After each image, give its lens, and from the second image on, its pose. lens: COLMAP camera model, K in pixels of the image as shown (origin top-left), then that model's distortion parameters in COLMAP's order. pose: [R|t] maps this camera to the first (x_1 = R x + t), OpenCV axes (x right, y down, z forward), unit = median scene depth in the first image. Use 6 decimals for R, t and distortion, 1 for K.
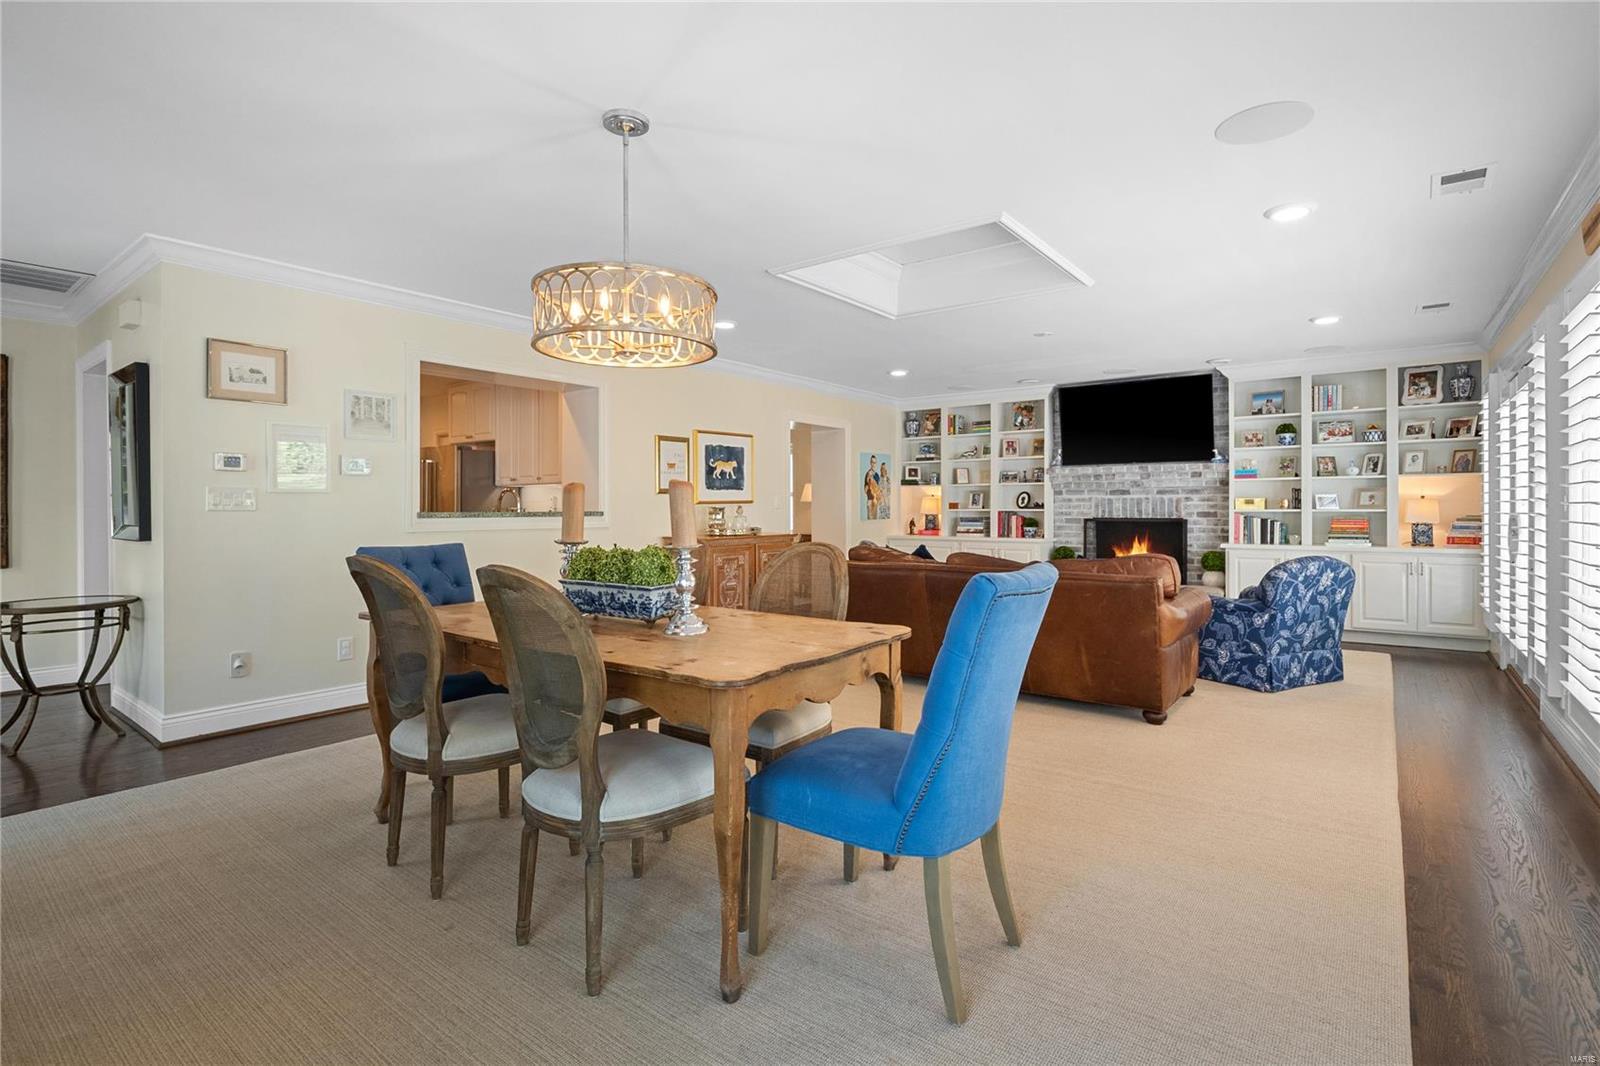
lens RADIAL K [[759.2, 0, 796.6], [0, 759.2, 507.9], [0, 0, 1]] dist [-0.008604, -0.001866]
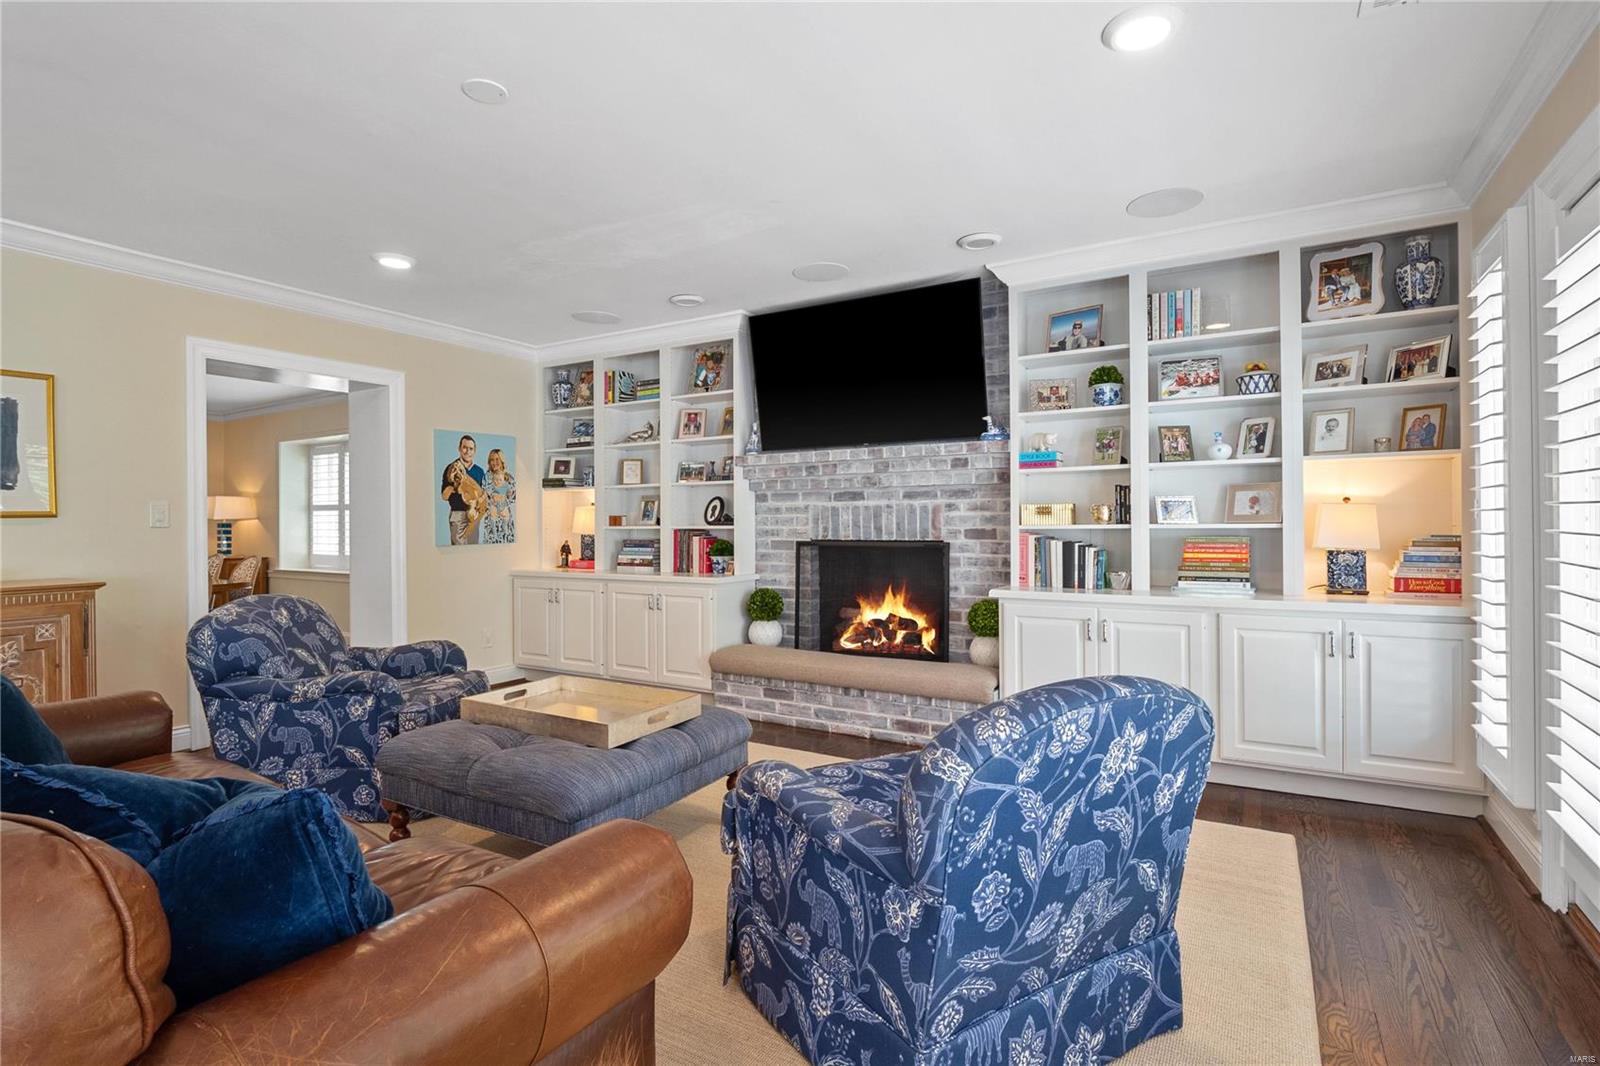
lens RADIAL K [[759.2, 0, 799.8], [0, 759.2, 522.2], [0, 0, 1]] dist [-0.008604, -0.001866]
pose [[0.993462, -0.004705, 0.114068, 0.363409], [0.004901, 0.999987, -0.001441, 0.000001], [-0.114060, 0.001990, 0.993472, 0.480772]]
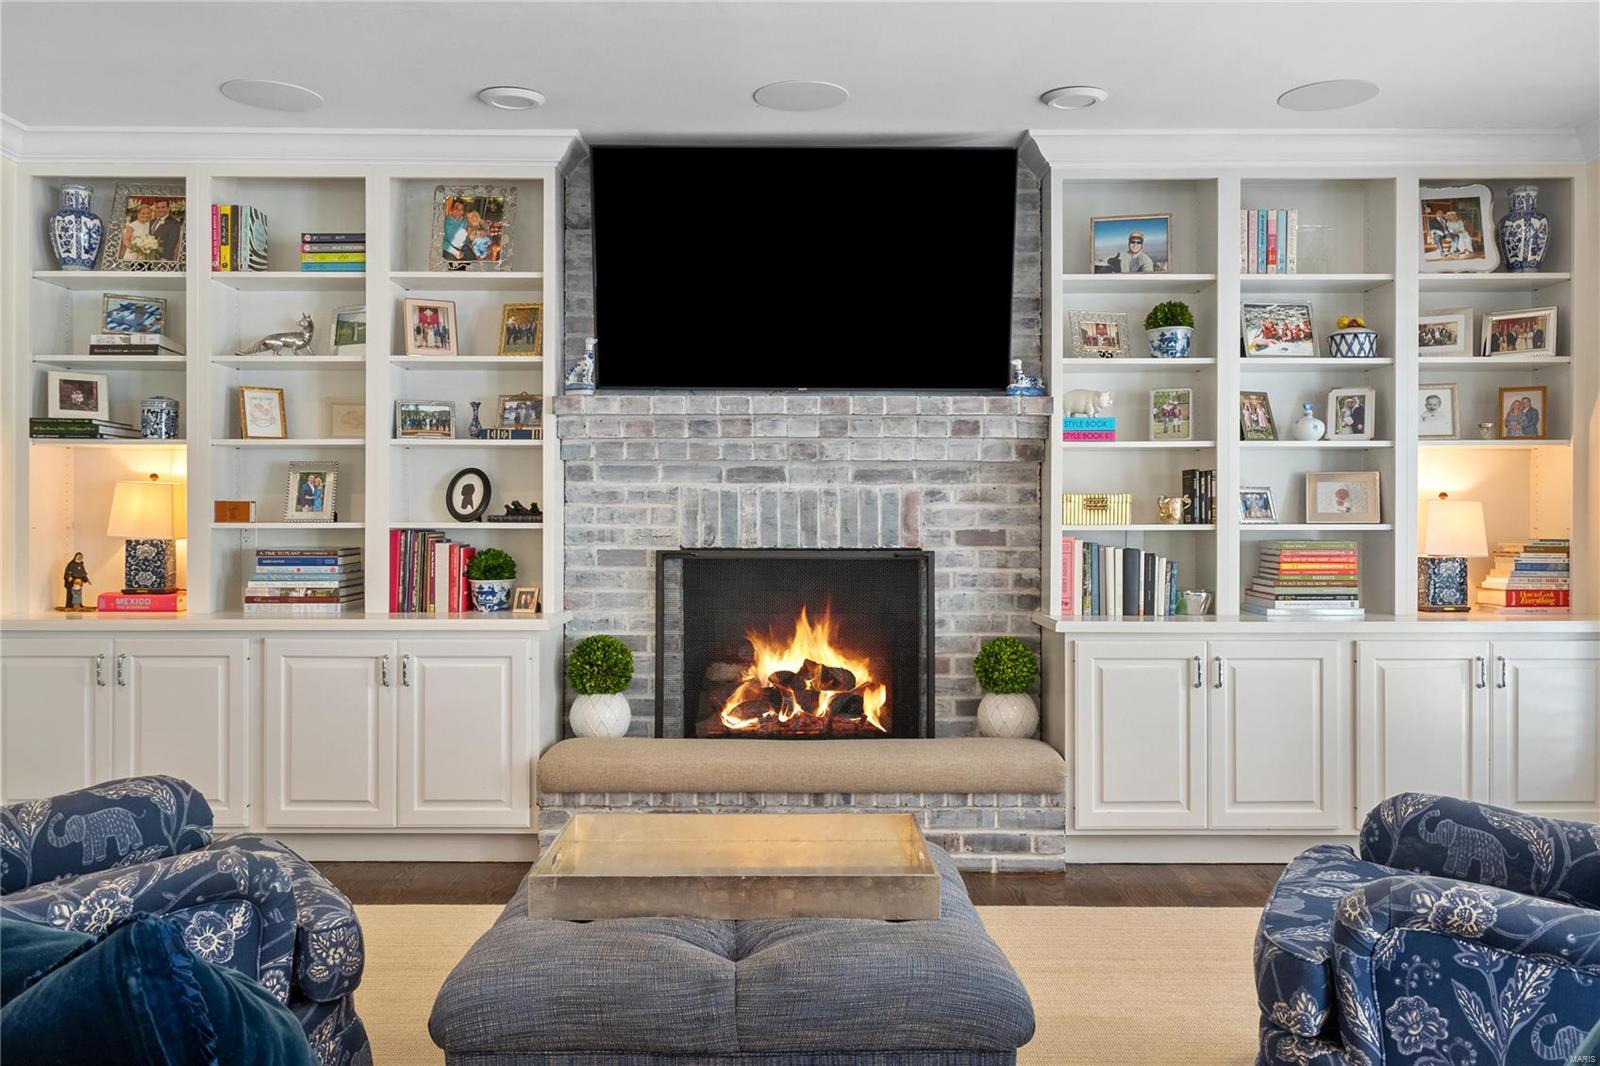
lens RADIAL K [[1273.0, 0, 799.5], [0, 1273.0, 526.6], [0, 0, 1]] dist [0.012420, -0.008243]
pose [[0.794566, -0.000691, 0.607178, 0.101279], [-0.002464, 0.999987, 0.004363, 0.000673], [-0.607173, -0.004963, 0.794554, 0.593143]]
